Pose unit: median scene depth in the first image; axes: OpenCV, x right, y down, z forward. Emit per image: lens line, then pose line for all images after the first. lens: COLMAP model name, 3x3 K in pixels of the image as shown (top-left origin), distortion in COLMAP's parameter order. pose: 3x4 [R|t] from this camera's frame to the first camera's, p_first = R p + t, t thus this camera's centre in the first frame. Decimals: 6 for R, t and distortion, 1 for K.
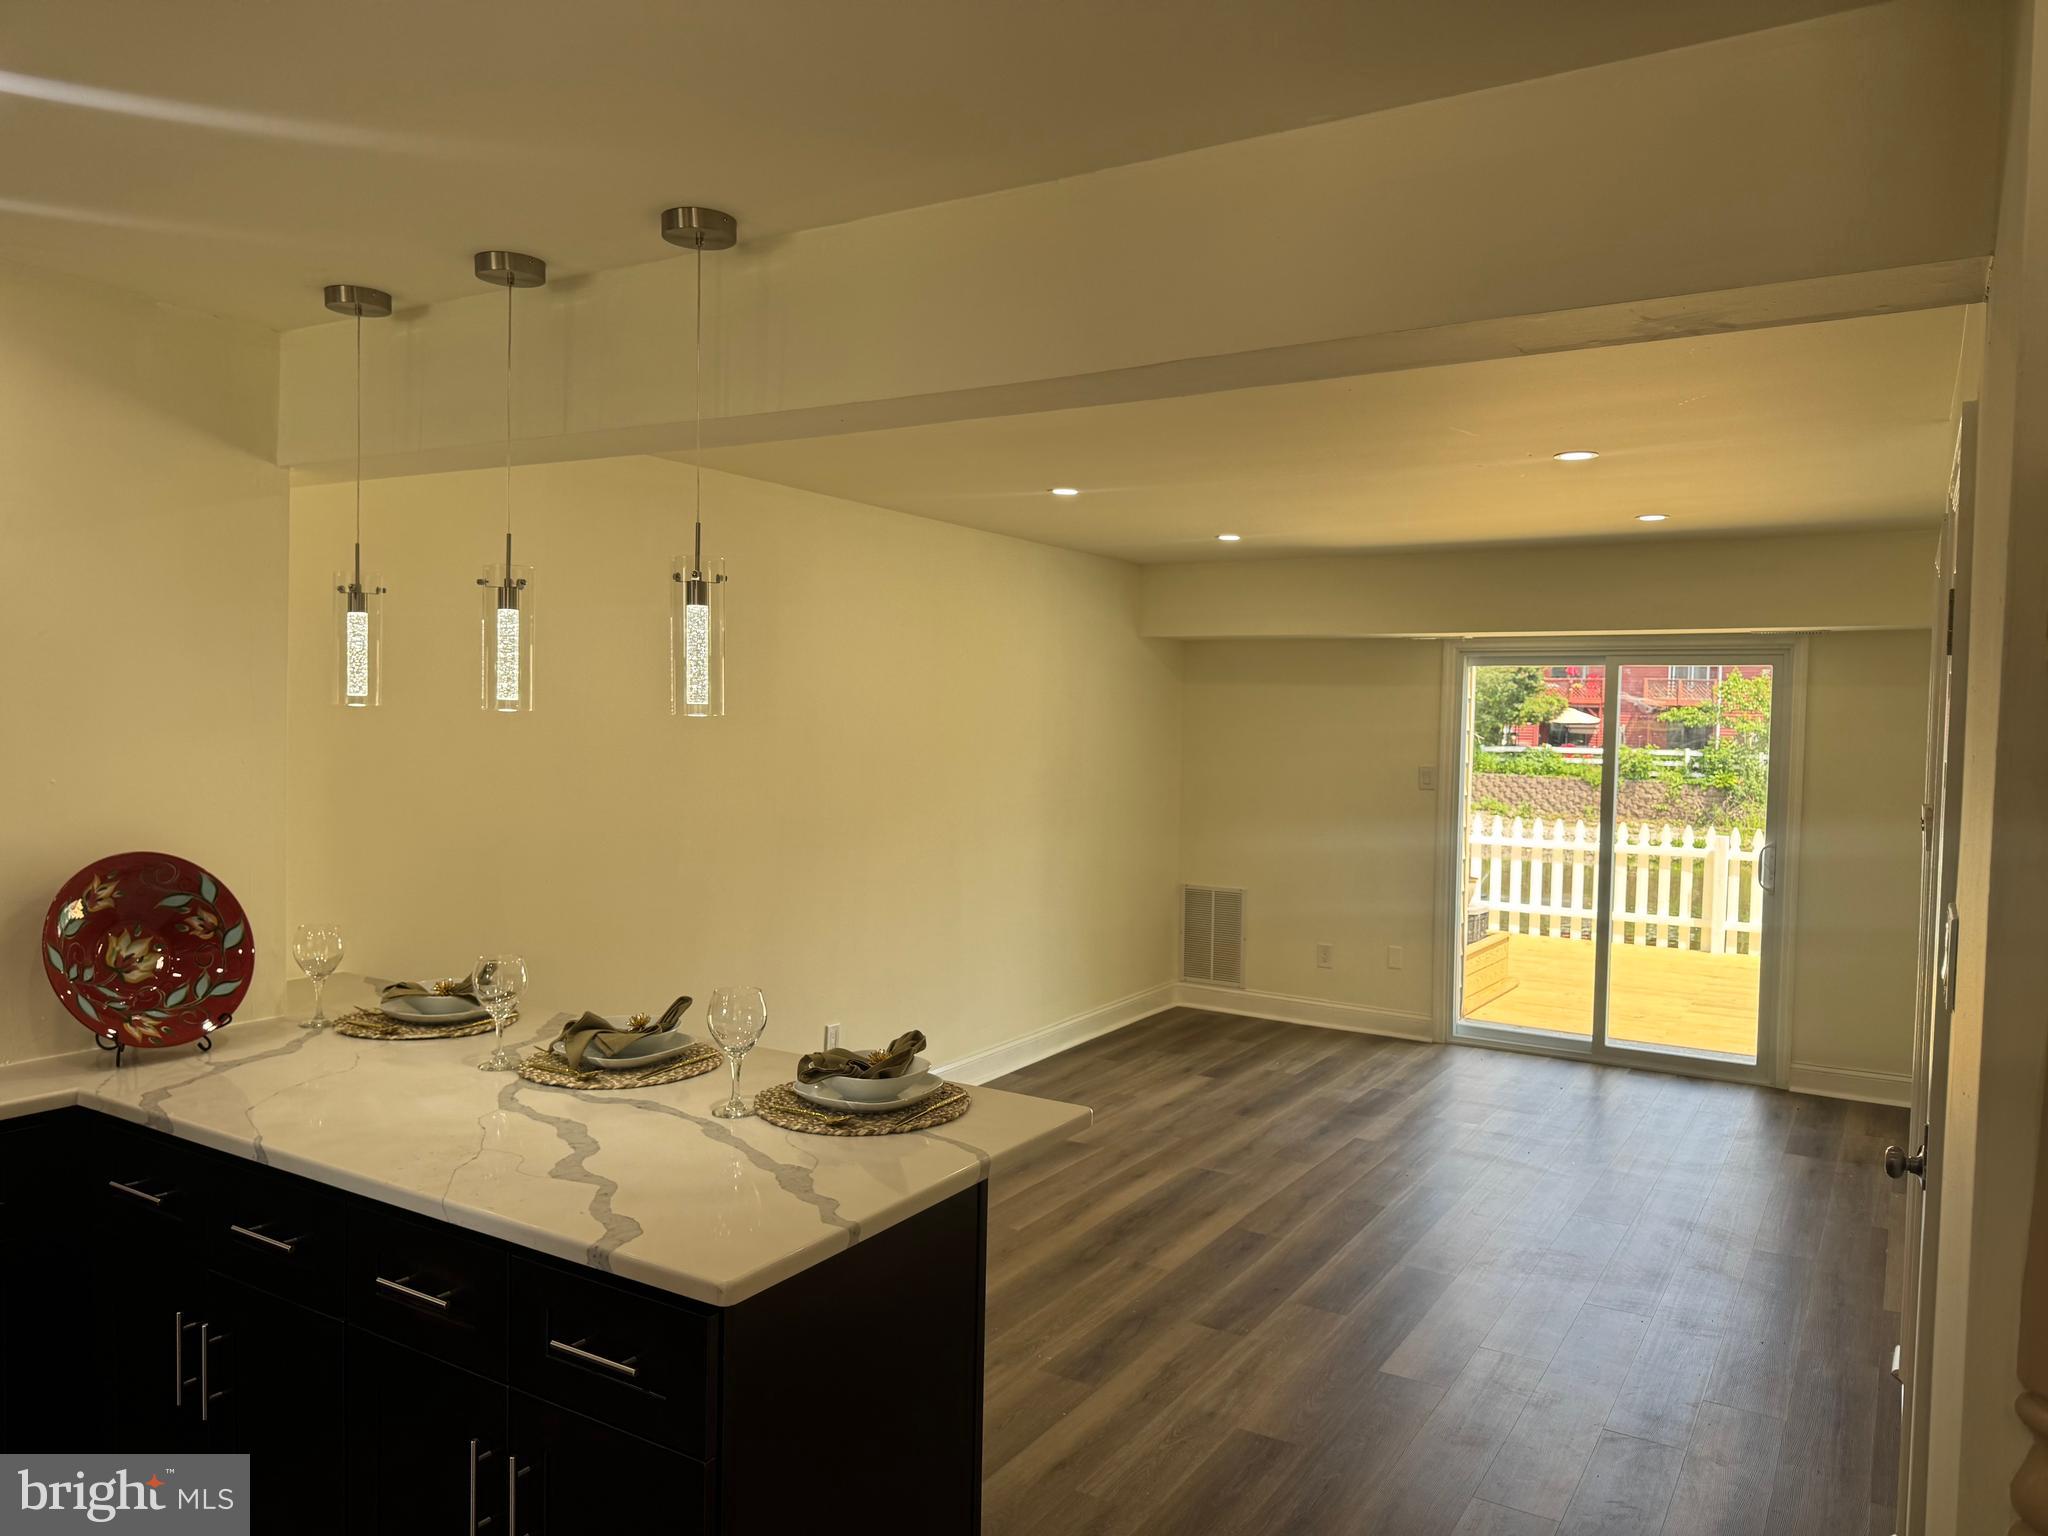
lens RADIAL K [[1428.8, 0, 1028.6], [0, 1428.8, 774.1], [0, 0, 1]] dist [0.044814, -0.003056]
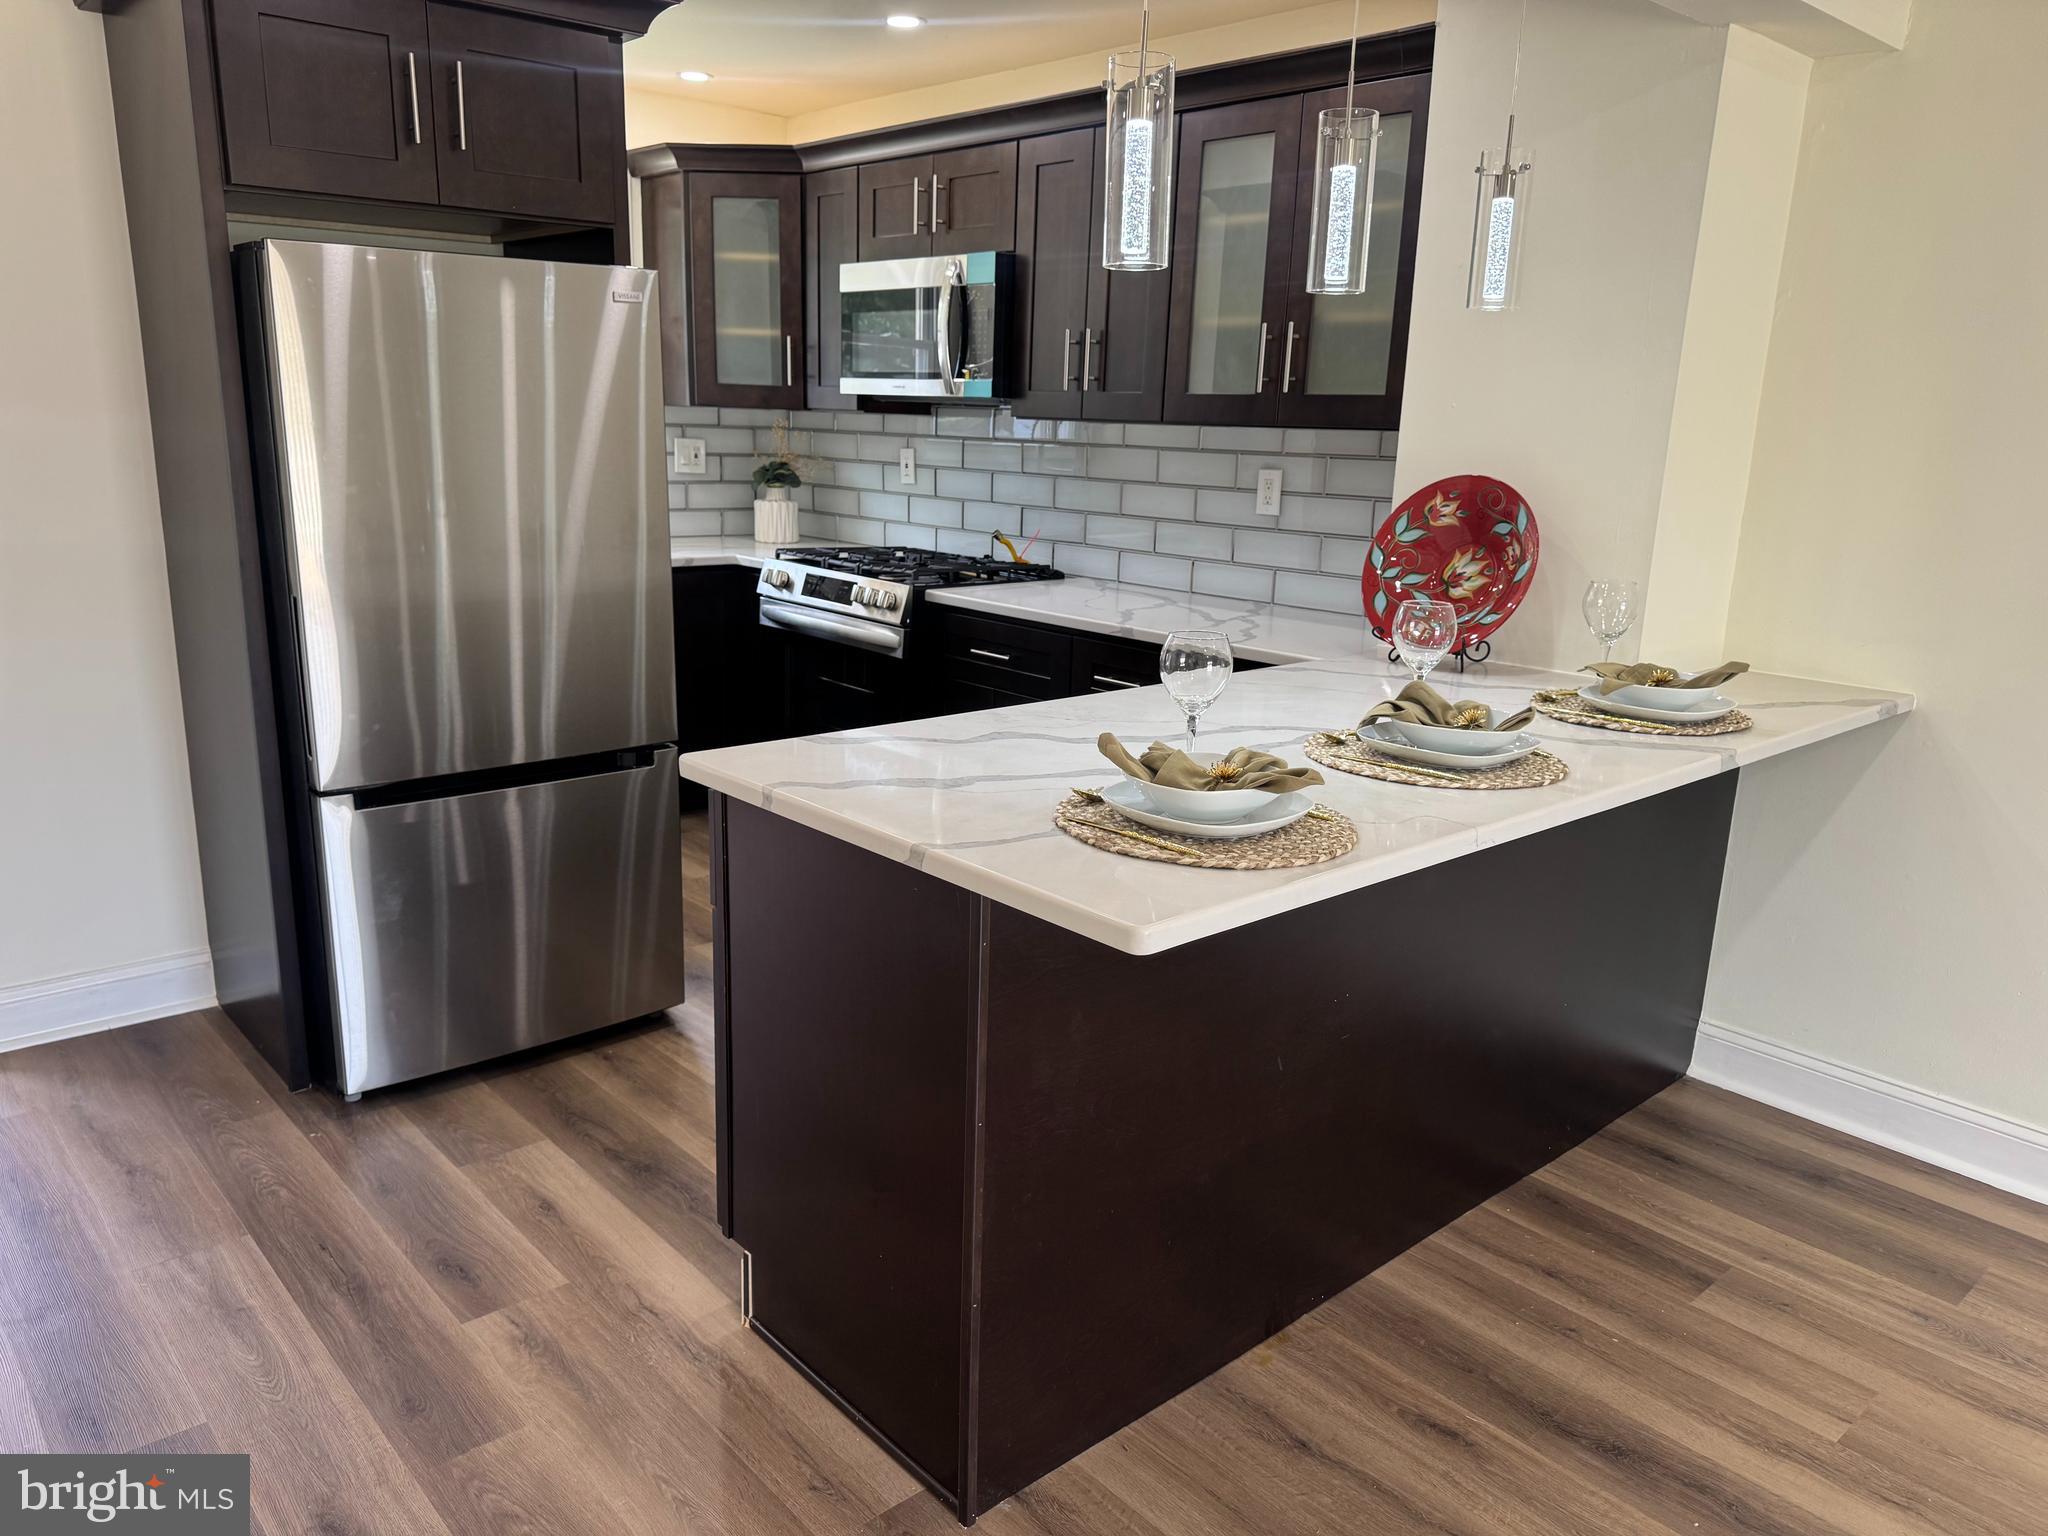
lens RADIAL K [[1428.8, 0, 1028.6], [0, 1428.8, 774.1], [0, 0, 1]] dist [0.044814, -0.003056]
pose [[-0.292566, 0.204661, -0.934087, 0.215433], [-0.075775, 0.968794, 0.235999, 0.017505], [0.953238, 0.139826, -0.267928, 0.419445]]
